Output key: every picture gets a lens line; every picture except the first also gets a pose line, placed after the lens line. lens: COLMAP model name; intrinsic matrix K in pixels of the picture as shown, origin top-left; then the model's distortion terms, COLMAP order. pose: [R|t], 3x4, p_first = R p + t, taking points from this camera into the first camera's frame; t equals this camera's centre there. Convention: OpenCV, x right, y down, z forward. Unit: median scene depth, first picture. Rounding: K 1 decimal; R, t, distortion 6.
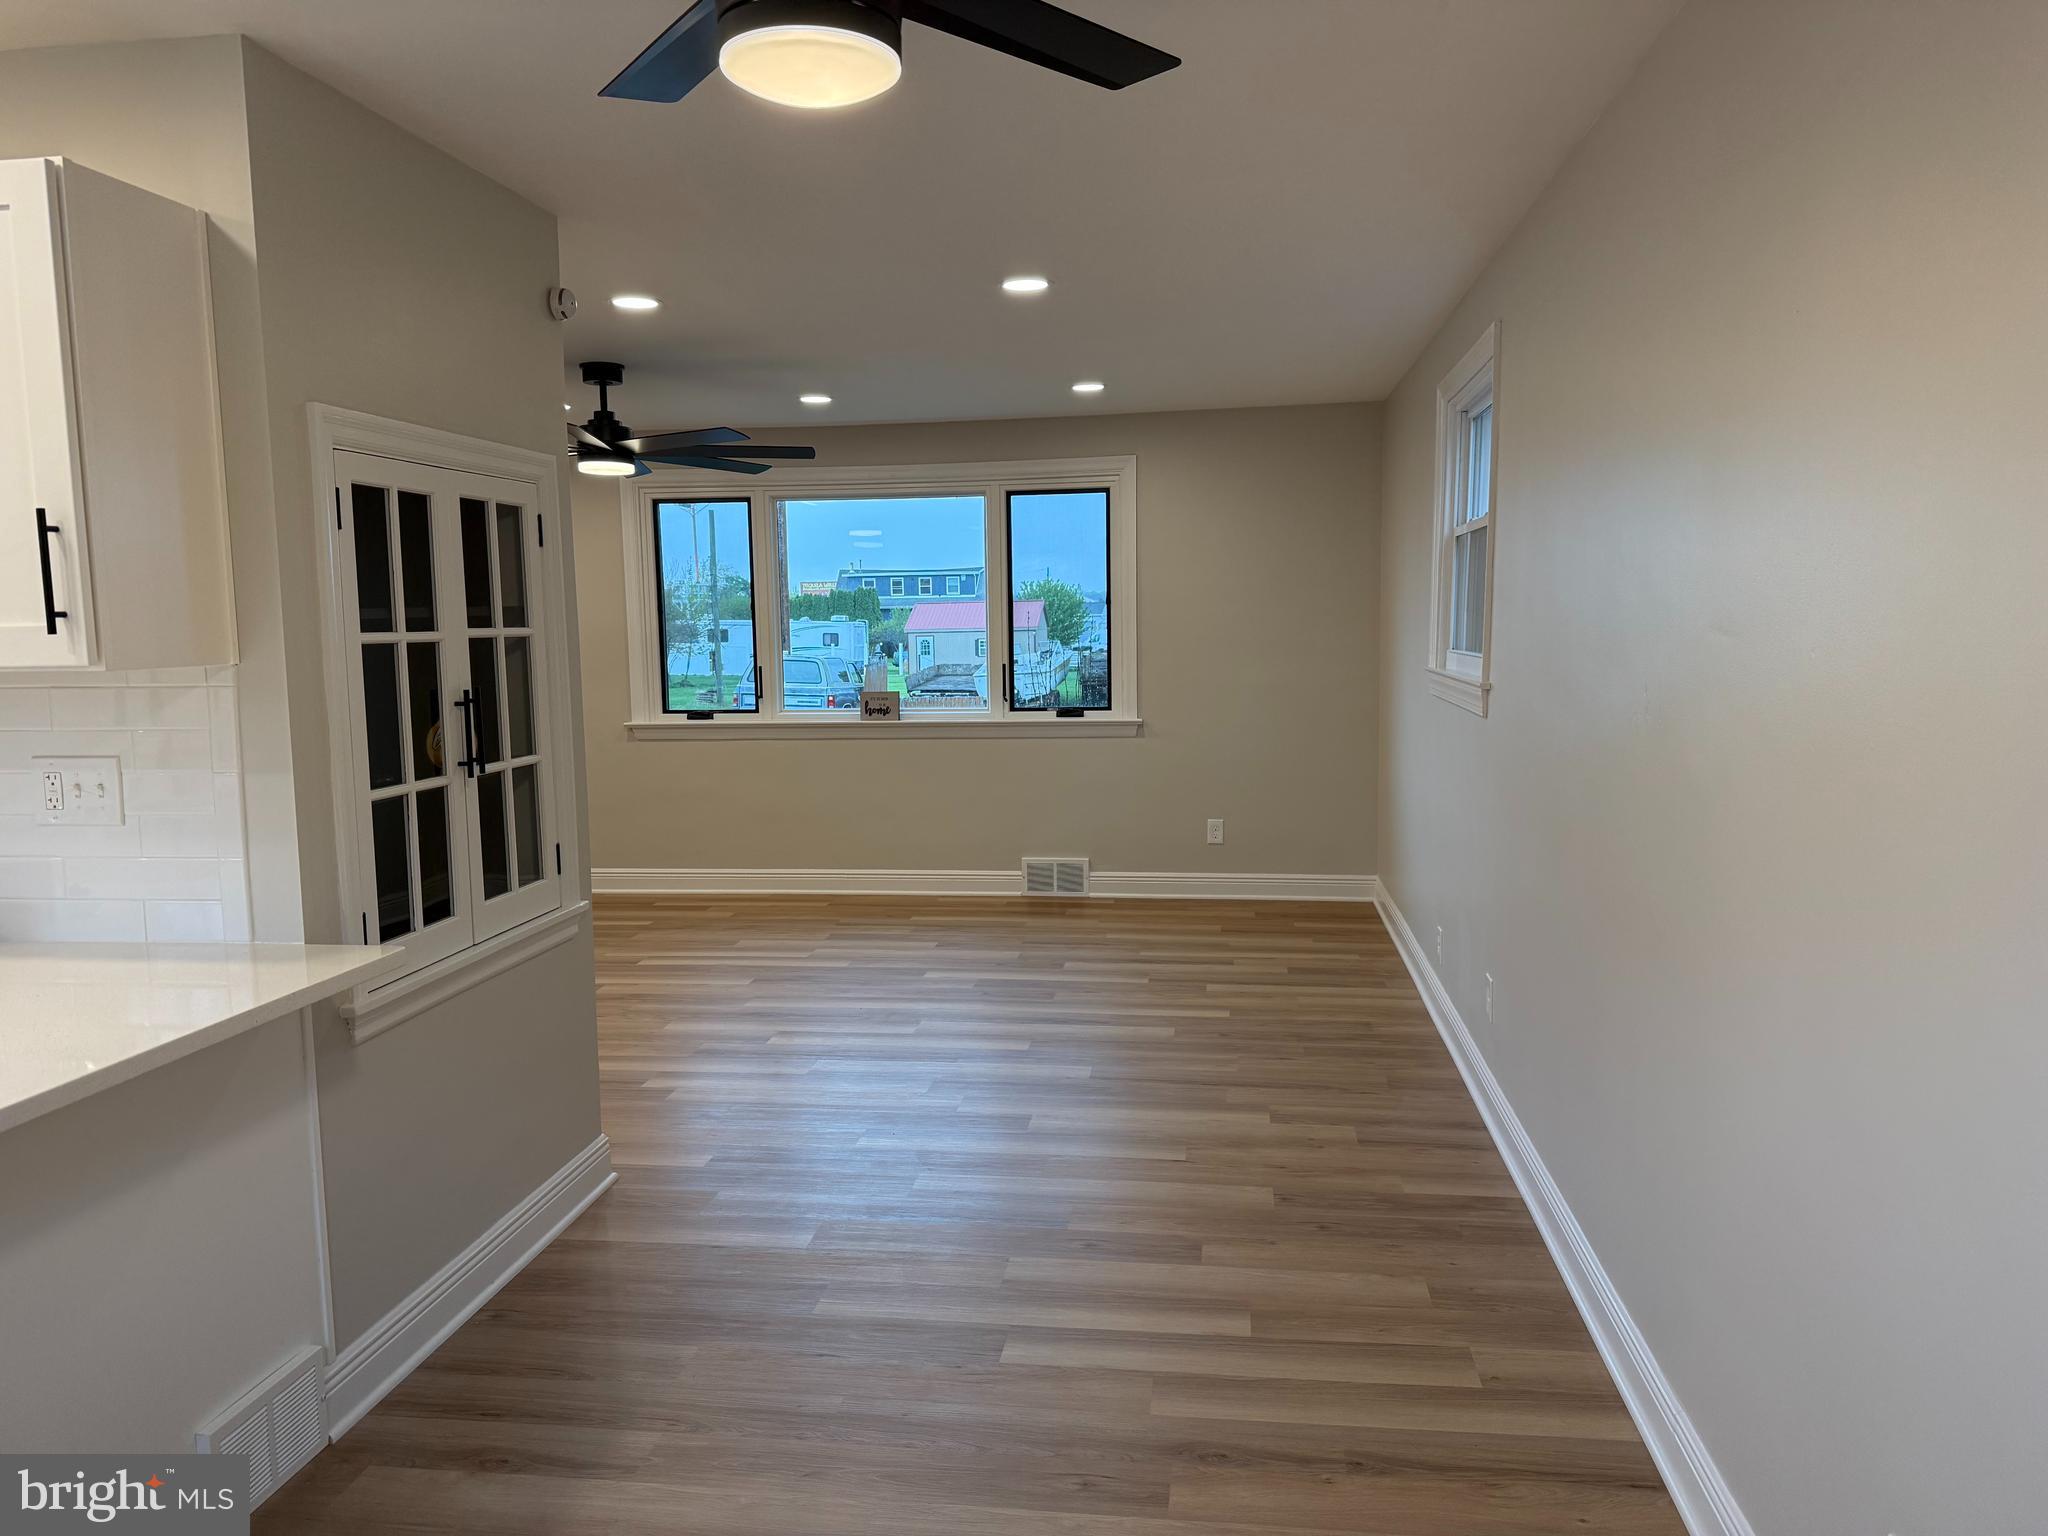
lens RADIAL K [[1430.7, 0, 1026.1], [0, 1430.7, 773.3], [0, 0, 1]] dist [0.074393, -0.096074]
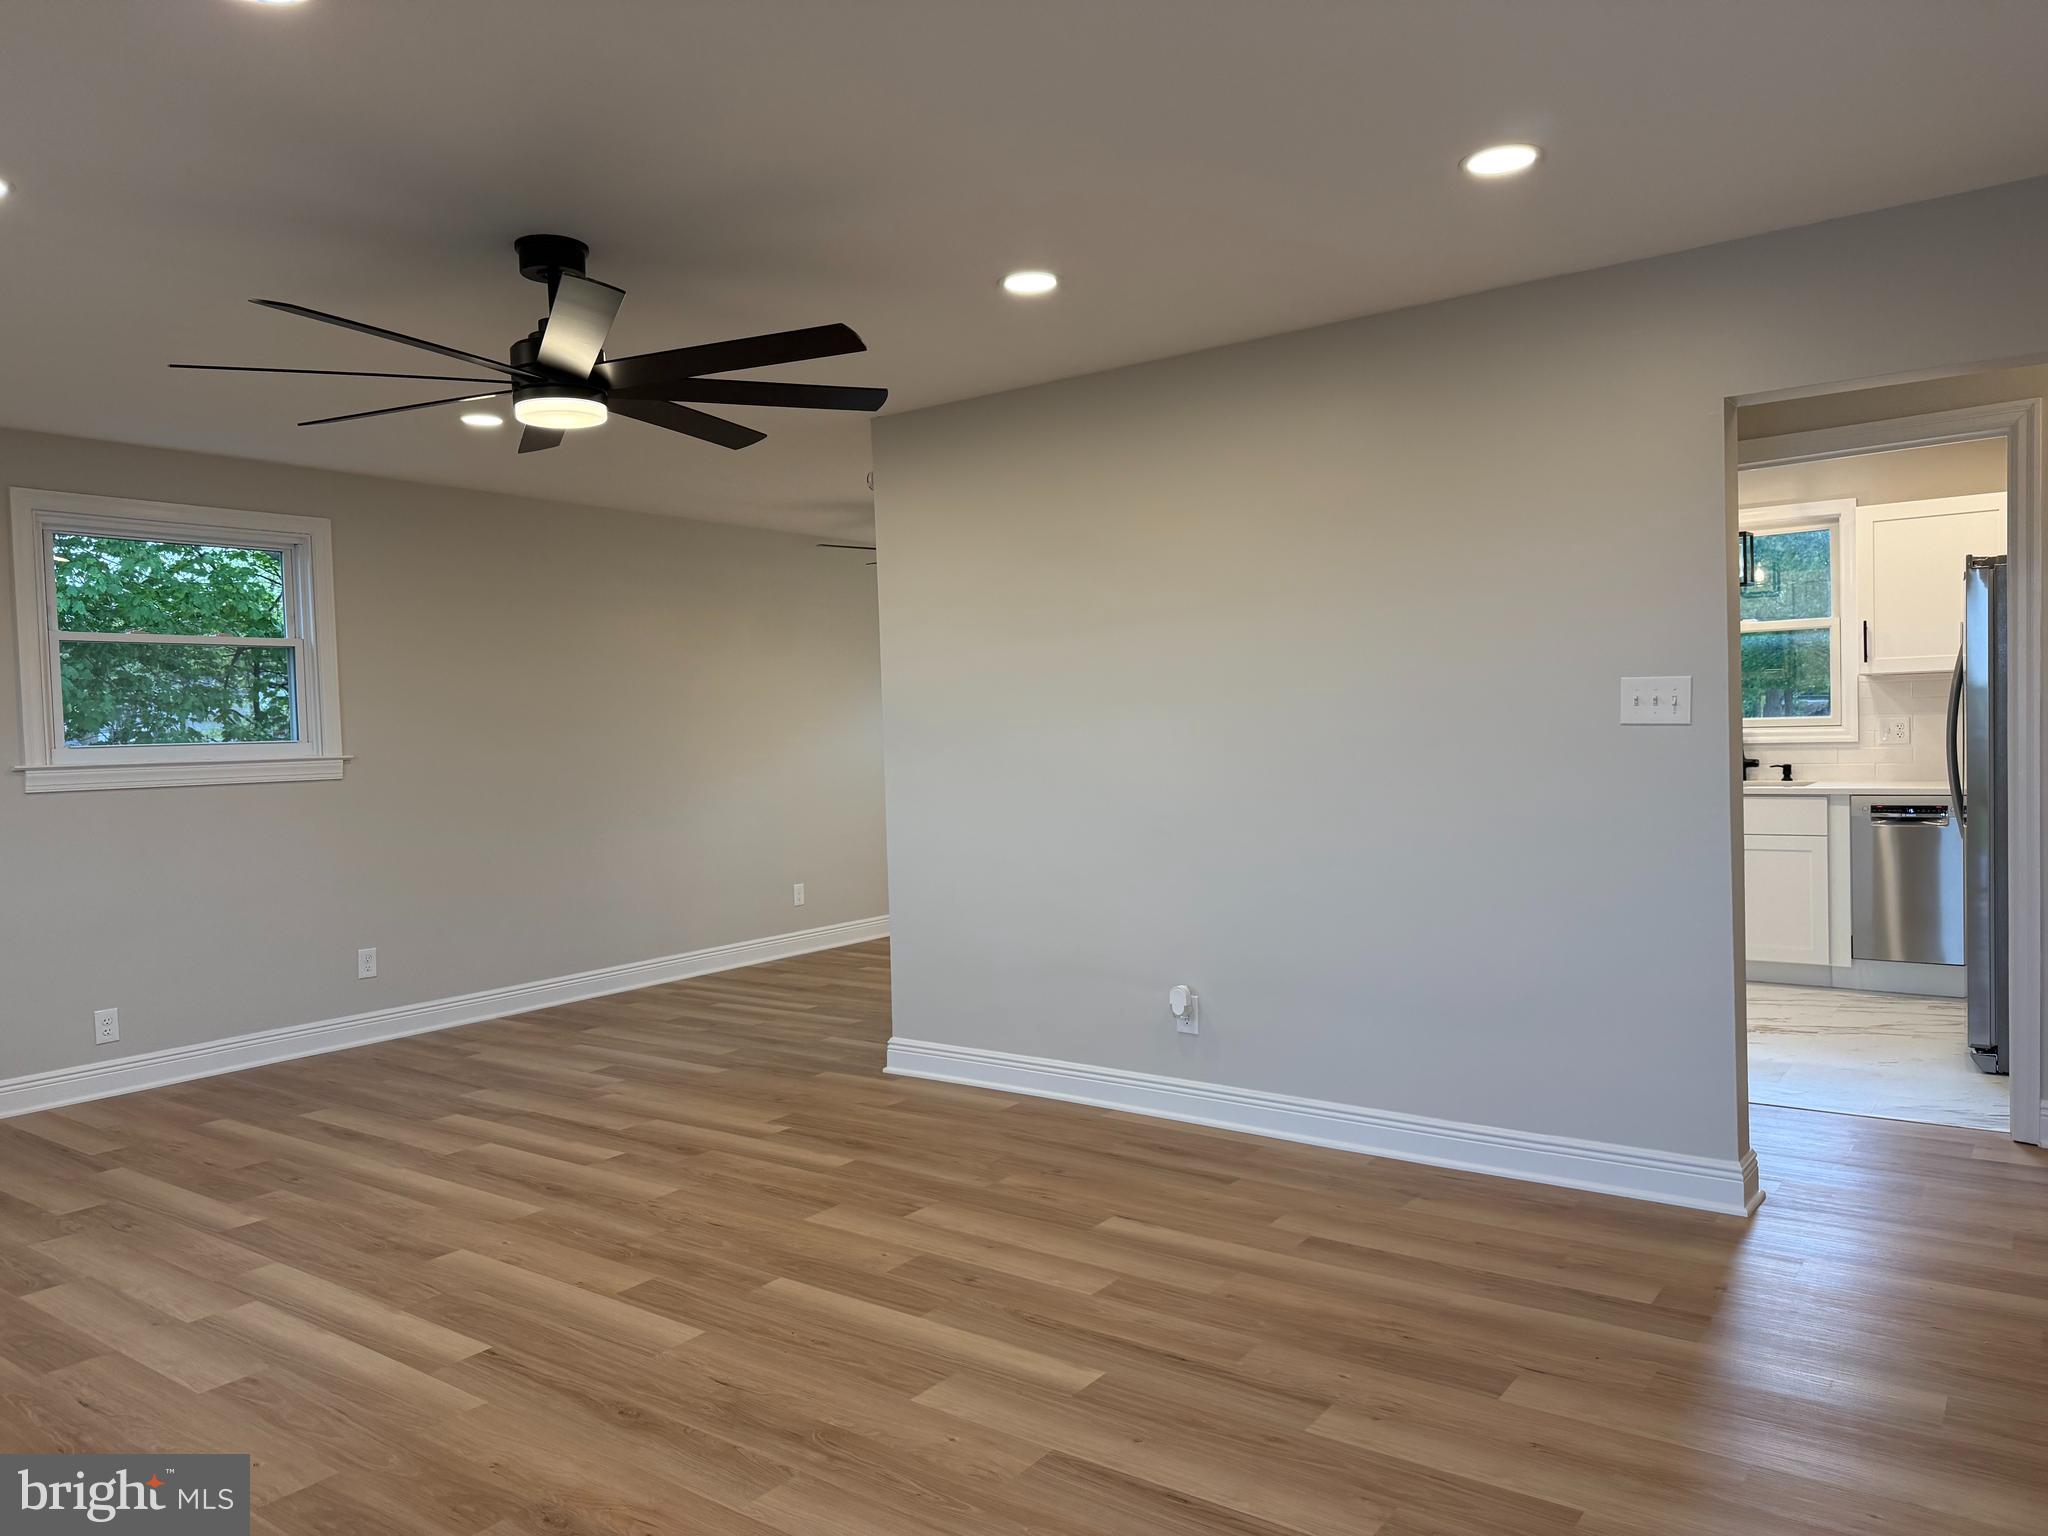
lens RADIAL K [[1430.7, 0, 1027.9], [0, 1430.7, 778.5], [0, 0, 1]] dist [0.074393, -0.096074]
pose [[-0.878926, 0.026280, 0.476234, -1.278247], [0.096141, 0.987748, 0.122928, -0.196941], [-0.467168, 0.153830, -0.870684, 2.490758]]
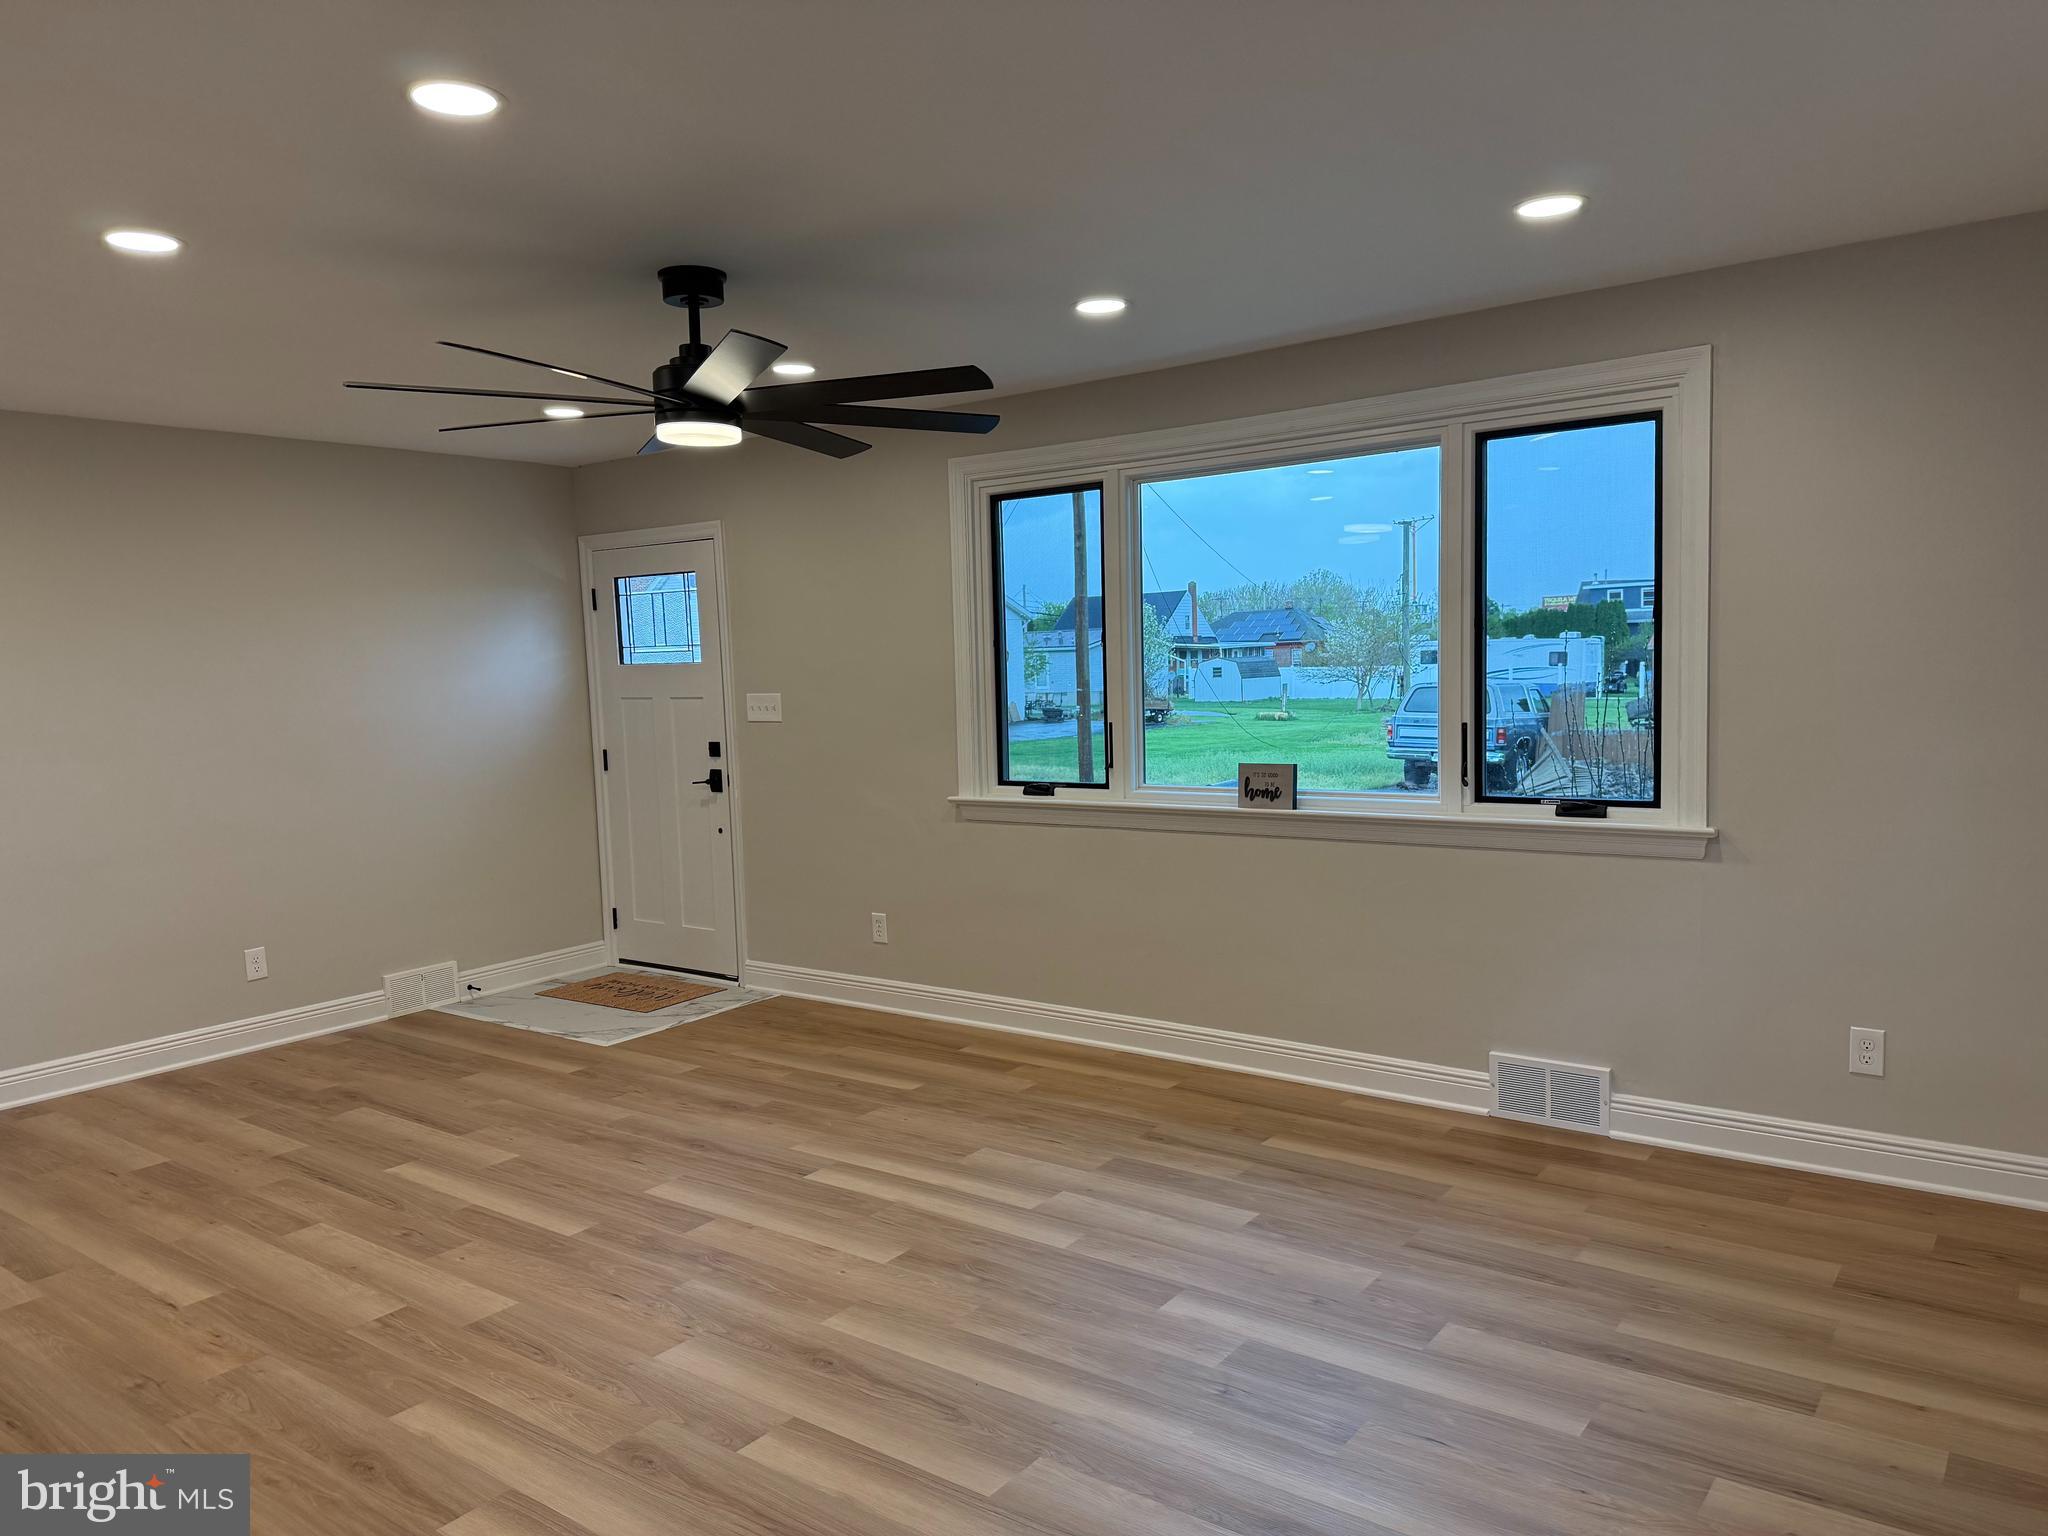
lens RADIAL K [[1430.7, 0, 1017.8], [0, 1430.7, 771.5], [0, 0, 1]] dist [0.074393, -0.096074]
pose [[0.872641, 0.027115, -0.487609, 0.260315], [-0.034583, 0.999382, -0.006319, -0.103951], [0.487136, 0.022377, 0.873039, 0.867701]]
